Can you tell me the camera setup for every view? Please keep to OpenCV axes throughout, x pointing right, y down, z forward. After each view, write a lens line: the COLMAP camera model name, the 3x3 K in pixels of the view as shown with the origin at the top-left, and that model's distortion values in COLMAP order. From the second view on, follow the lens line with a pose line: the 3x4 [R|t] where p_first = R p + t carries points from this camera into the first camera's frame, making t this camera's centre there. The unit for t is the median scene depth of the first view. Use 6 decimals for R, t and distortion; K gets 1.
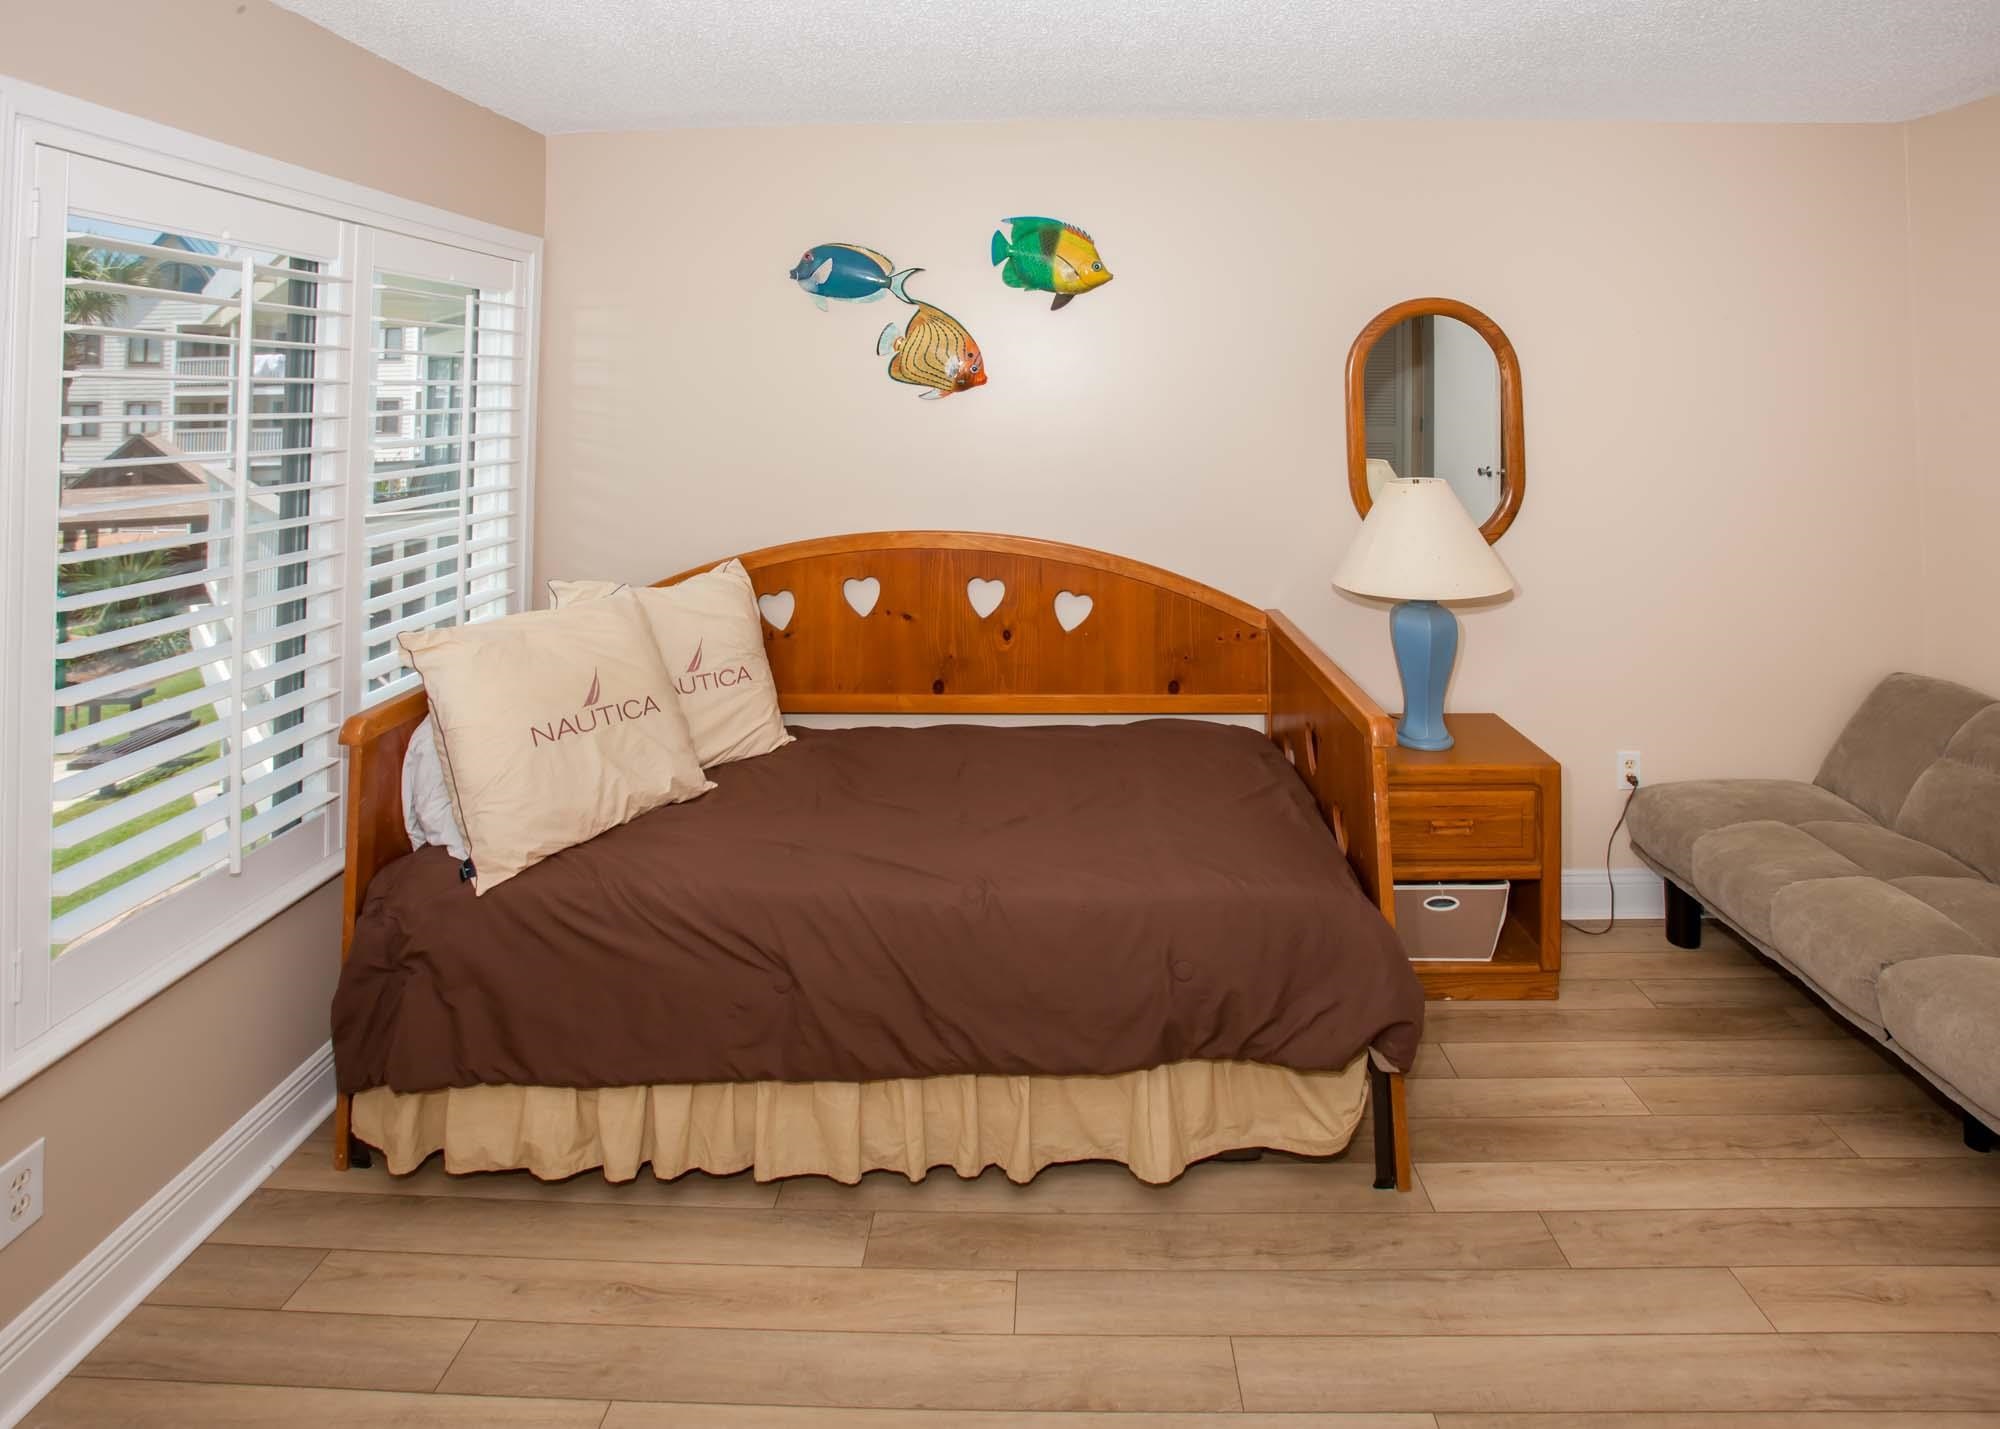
lens RADIAL K [[1012.0, 0, 1008.3], [0, 1012.0, 473.7], [0, 0, 1]] dist [-0.011761, 0.000718]
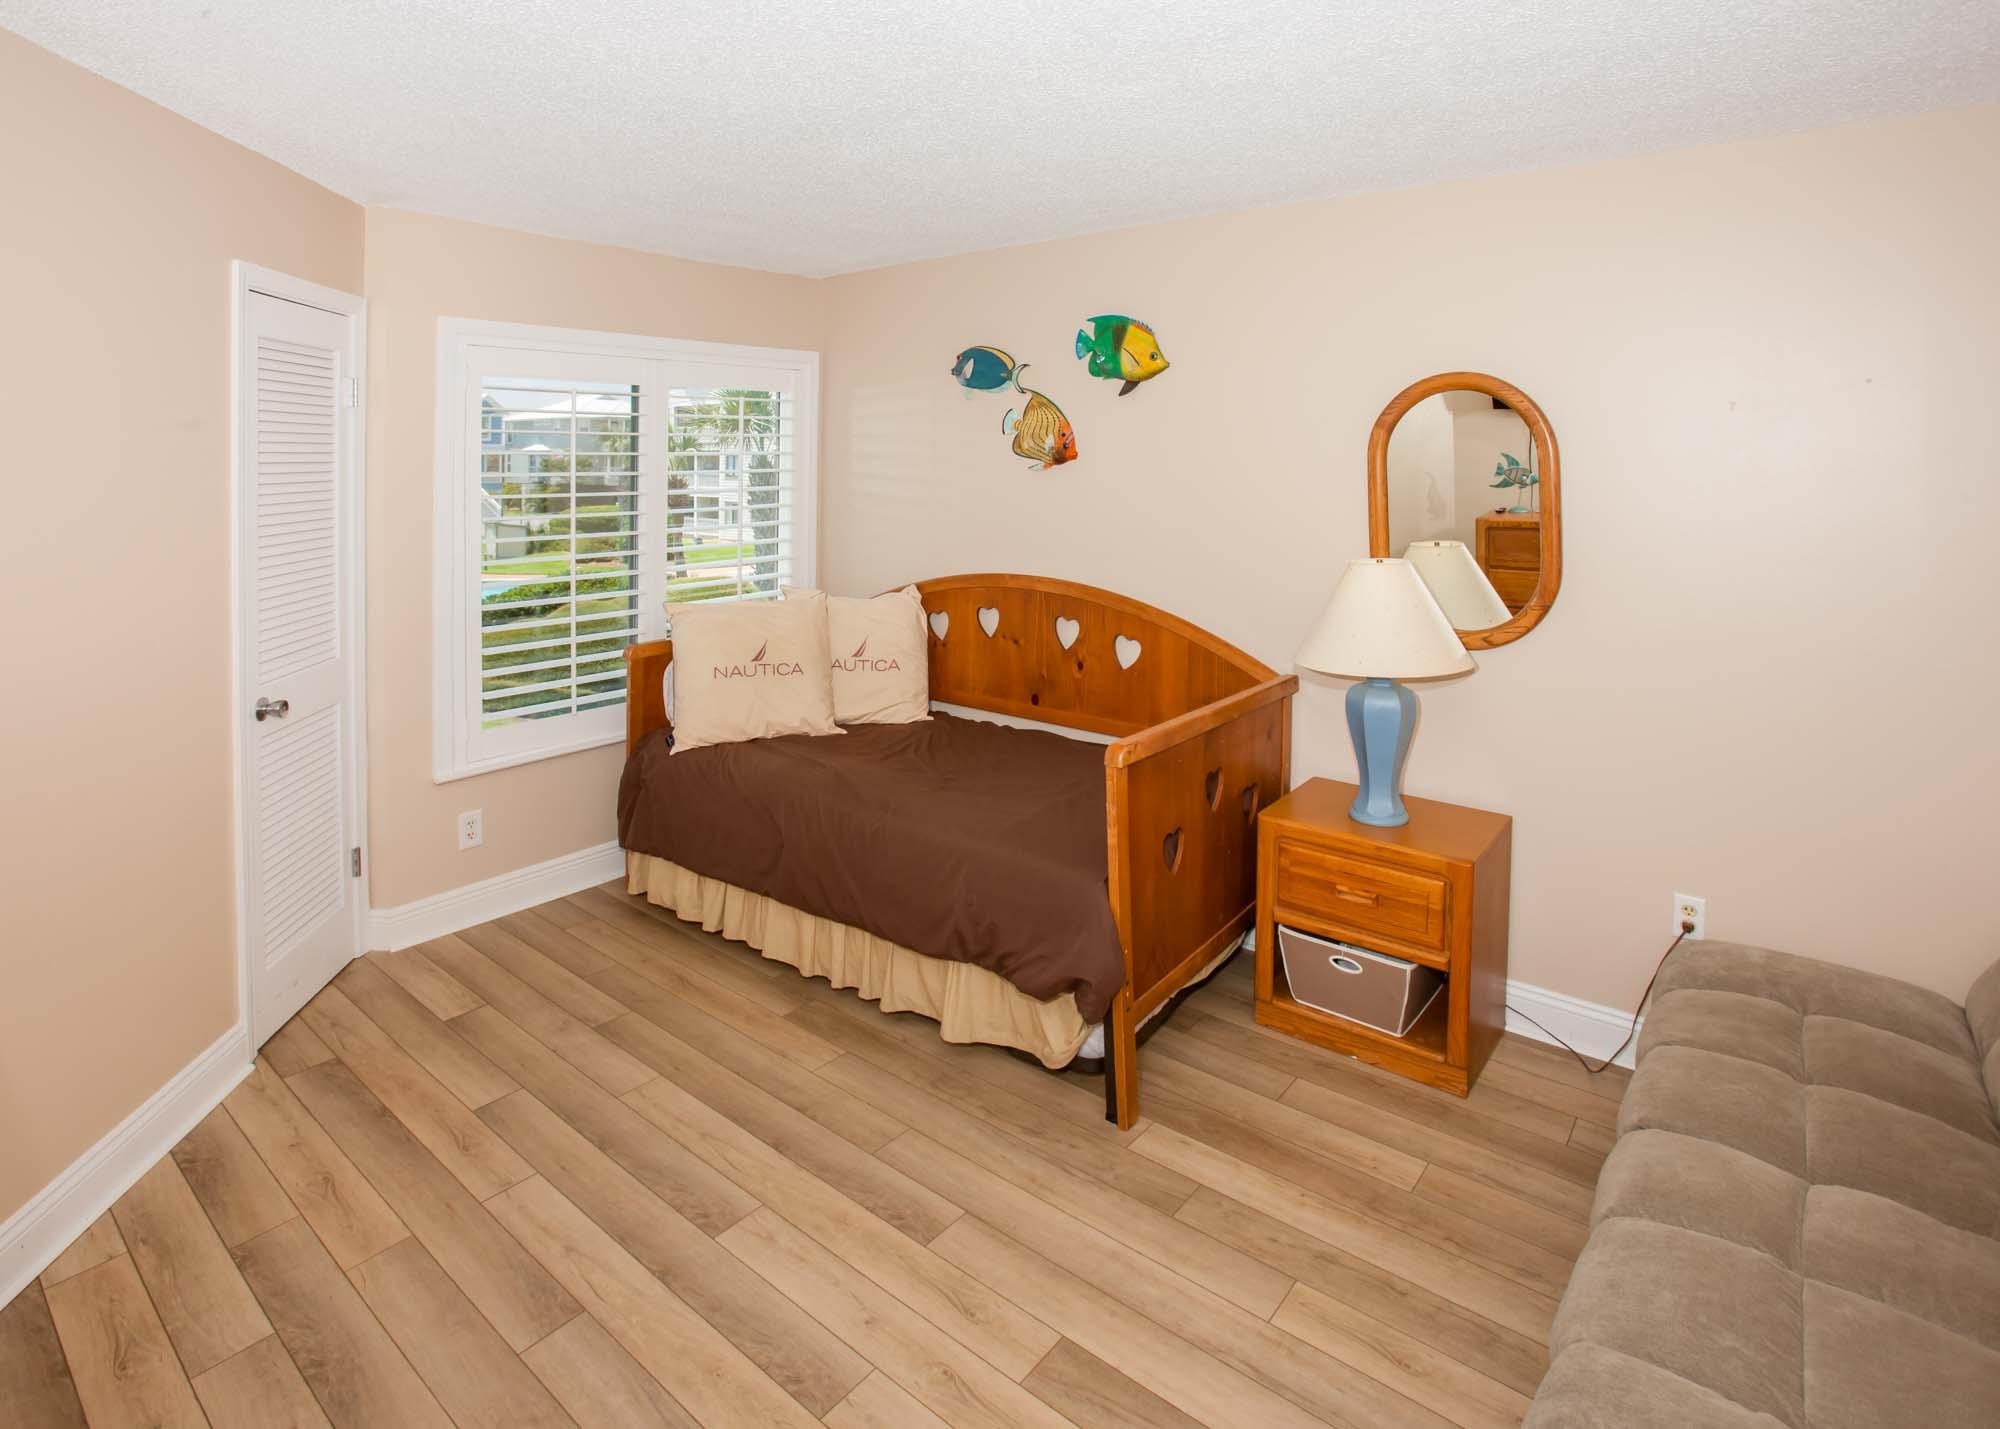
lens RADIAL K [[1006.6, 0, 1000.3], [0, 1006.6, 619.1], [0, 0, 1]] dist [-0.001790, 0.000151]
pose [[0.799721, 0.103289, -0.591420, 0.686673], [-0.053645, 0.993443, 0.100961, -0.015116], [0.597971, -0.049014, 0.800018, -0.030756]]
